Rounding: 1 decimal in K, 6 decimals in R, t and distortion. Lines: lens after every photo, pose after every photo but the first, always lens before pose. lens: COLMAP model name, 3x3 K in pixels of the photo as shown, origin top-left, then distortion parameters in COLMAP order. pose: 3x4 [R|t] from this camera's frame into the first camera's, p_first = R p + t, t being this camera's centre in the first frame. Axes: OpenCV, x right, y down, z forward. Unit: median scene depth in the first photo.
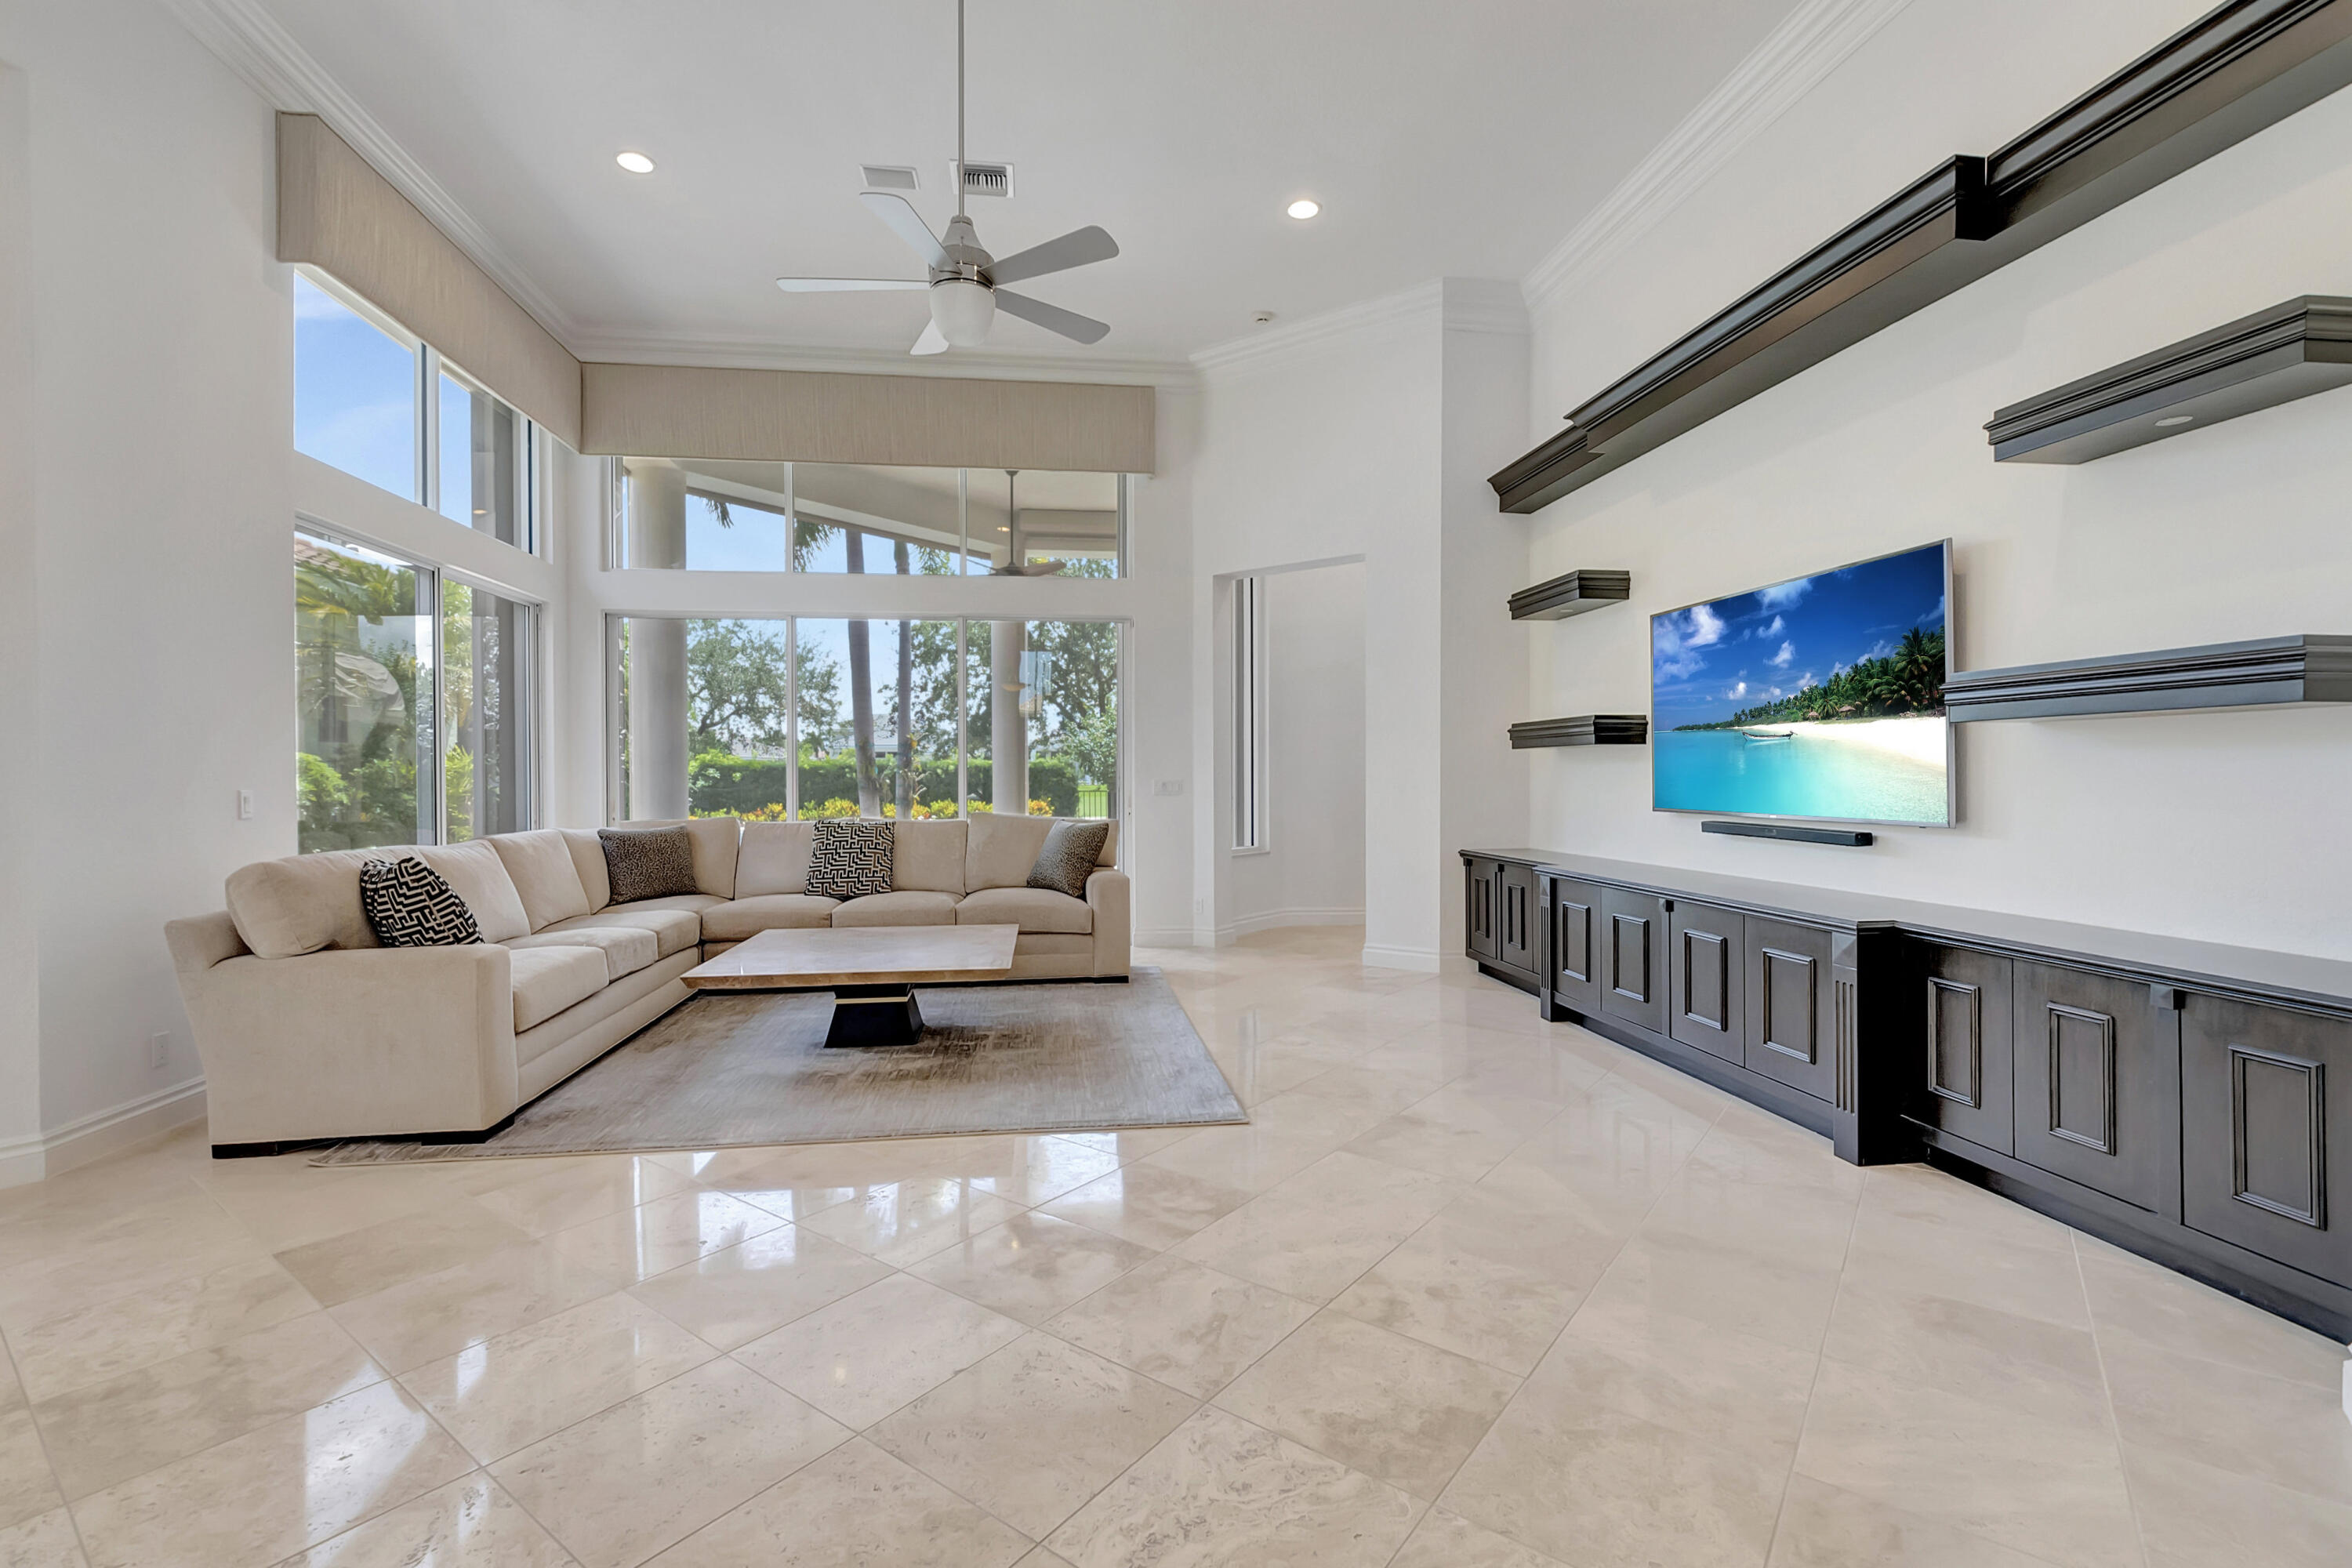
lens RADIAL K [[1041.7, 0, 1172.4], [0, 1041.7, 778.5], [0, 0, 1]] dist [-0.003127, -0.000460]
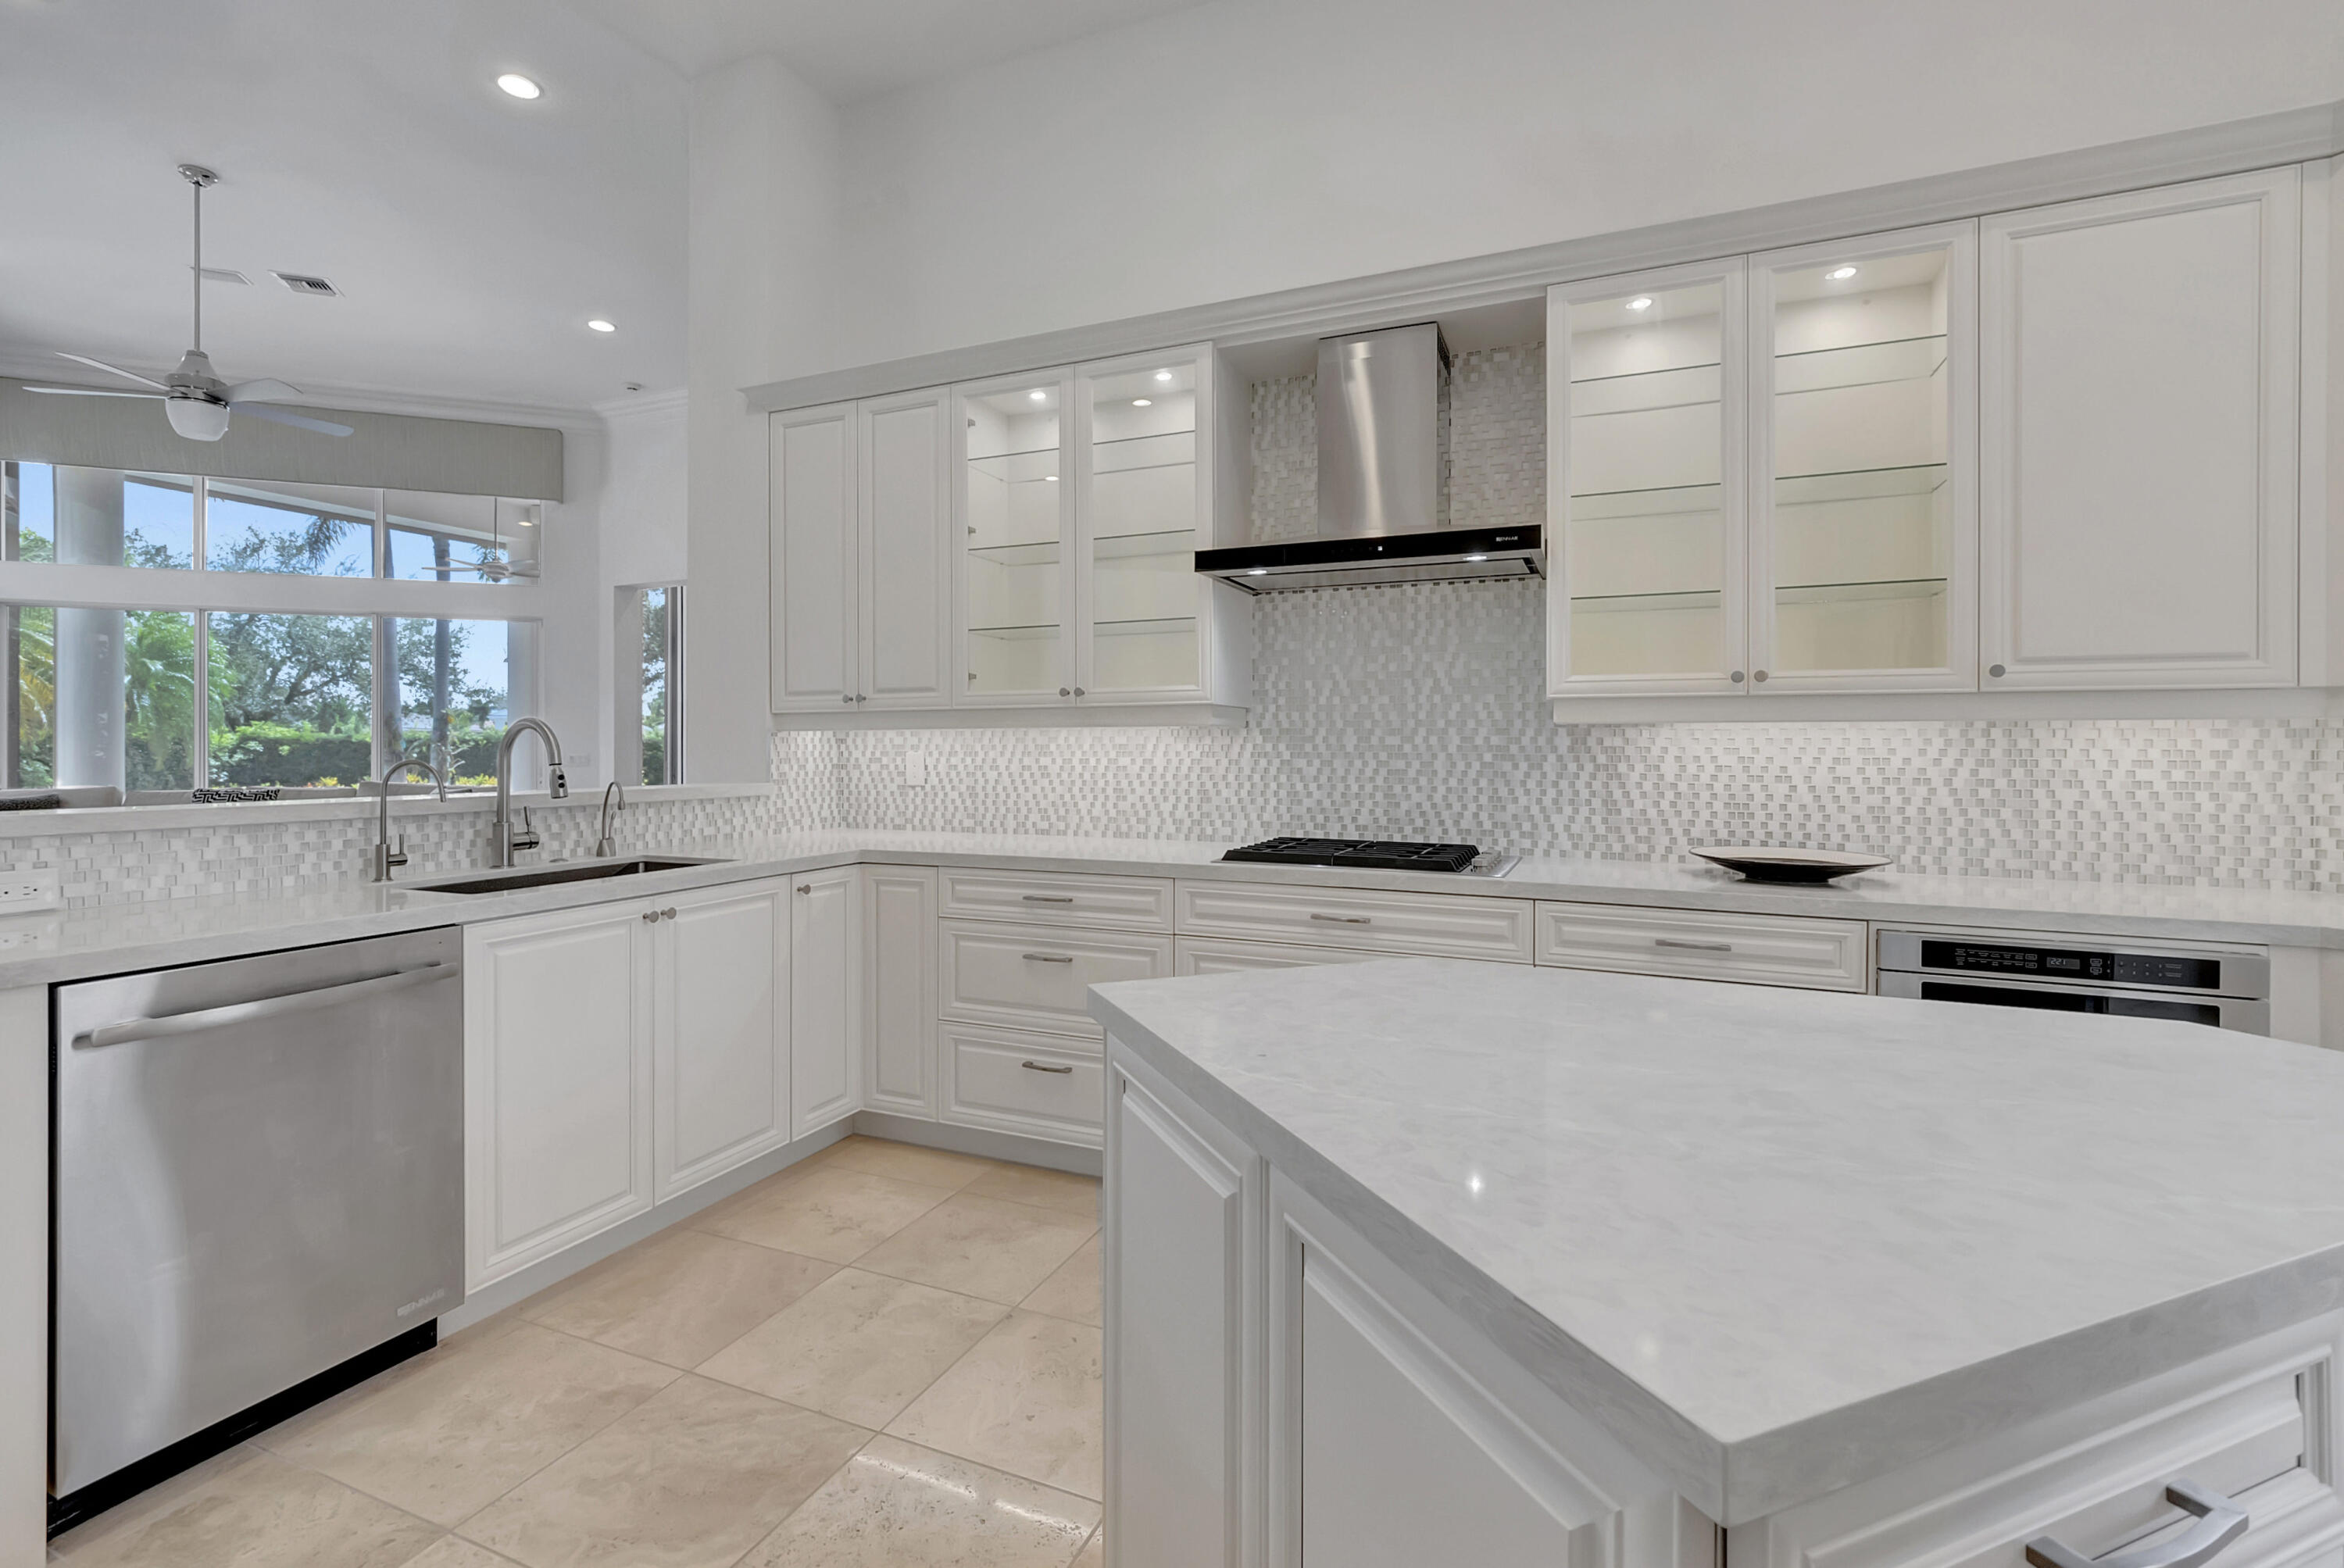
lens RADIAL K [[1039.7, 0, 1171.2], [0, 1039.7, 749.9], [0, 0, 1]] dist [-0.005141, -0.000097]
pose [[0.969705, 0.000333, 0.244280, 0.374029], [-0.000106, 1.000000, -0.000941, -0.002019], [-0.244280, 0.000886, 0.969704, -0.341851]]
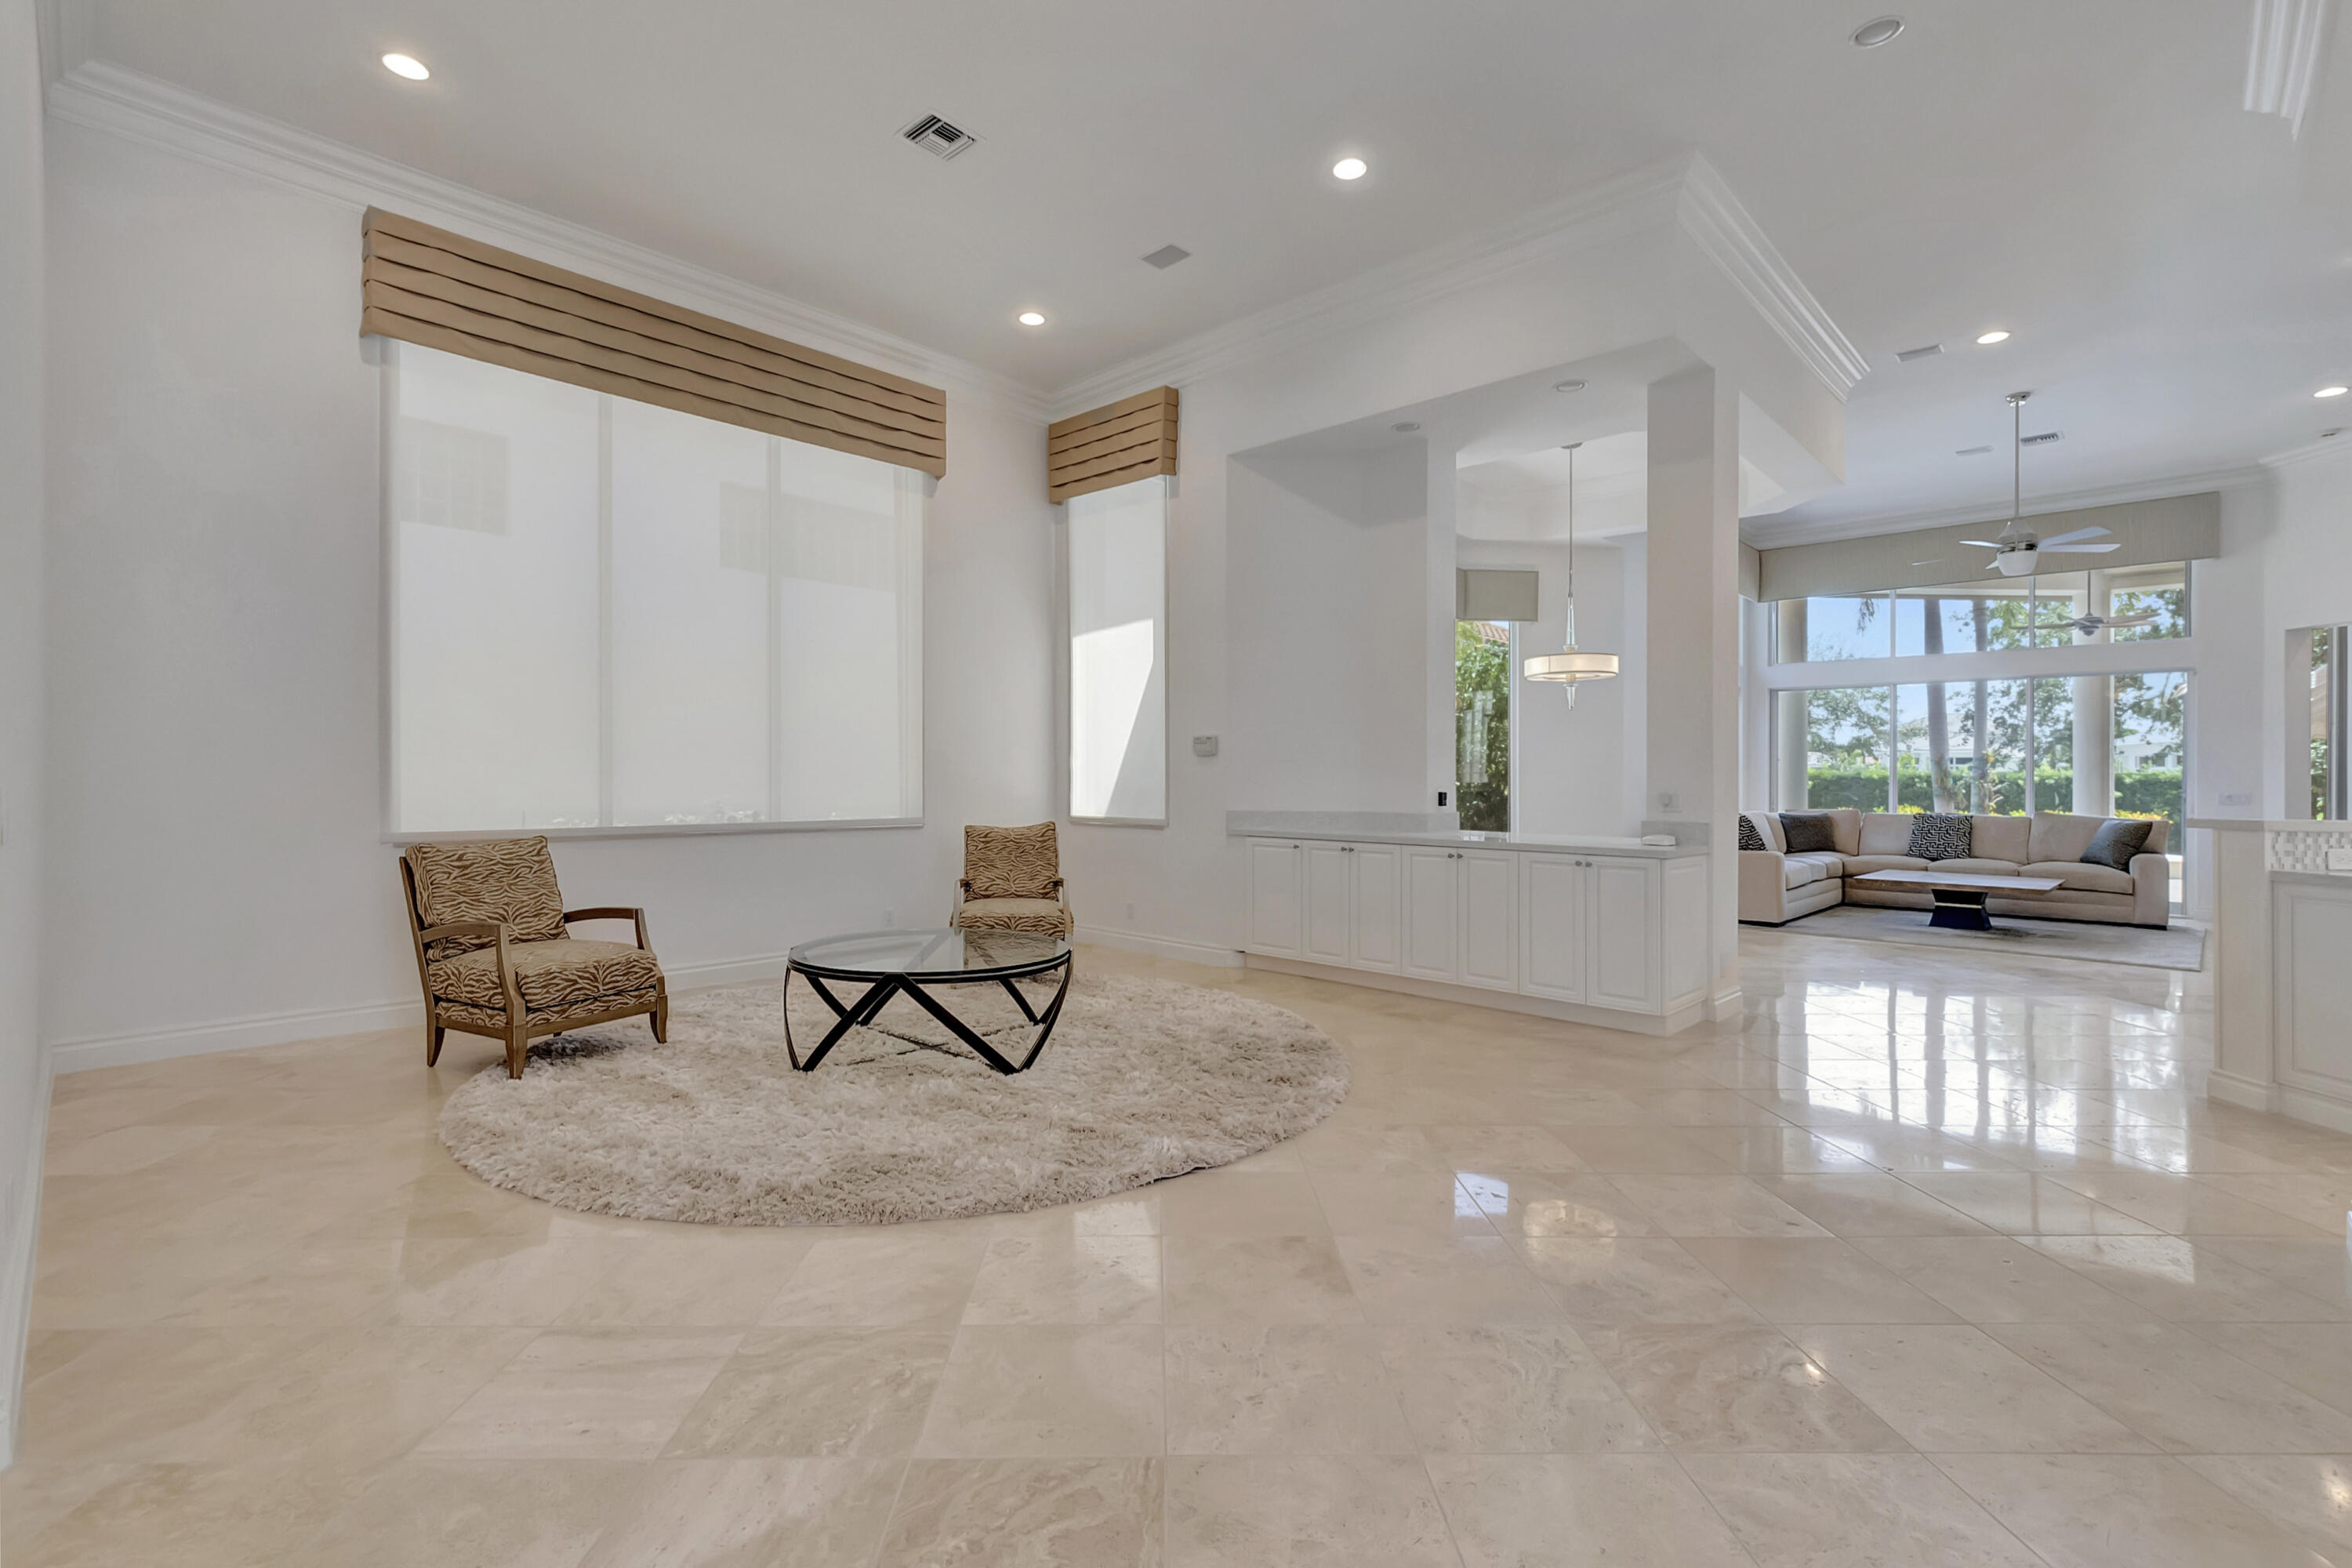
lens RADIAL K [[1041.7, 0, 1160.1], [0, 1041.7, 779.2], [0, 0, 1]] dist [-0.003127, -0.000460]
pose [[0.606247, 0.010427, -0.795208, 0.212176], [-0.014044, 0.999898, 0.002404, -0.000230], [0.795152, 0.009710, 0.606332, -0.827183]]
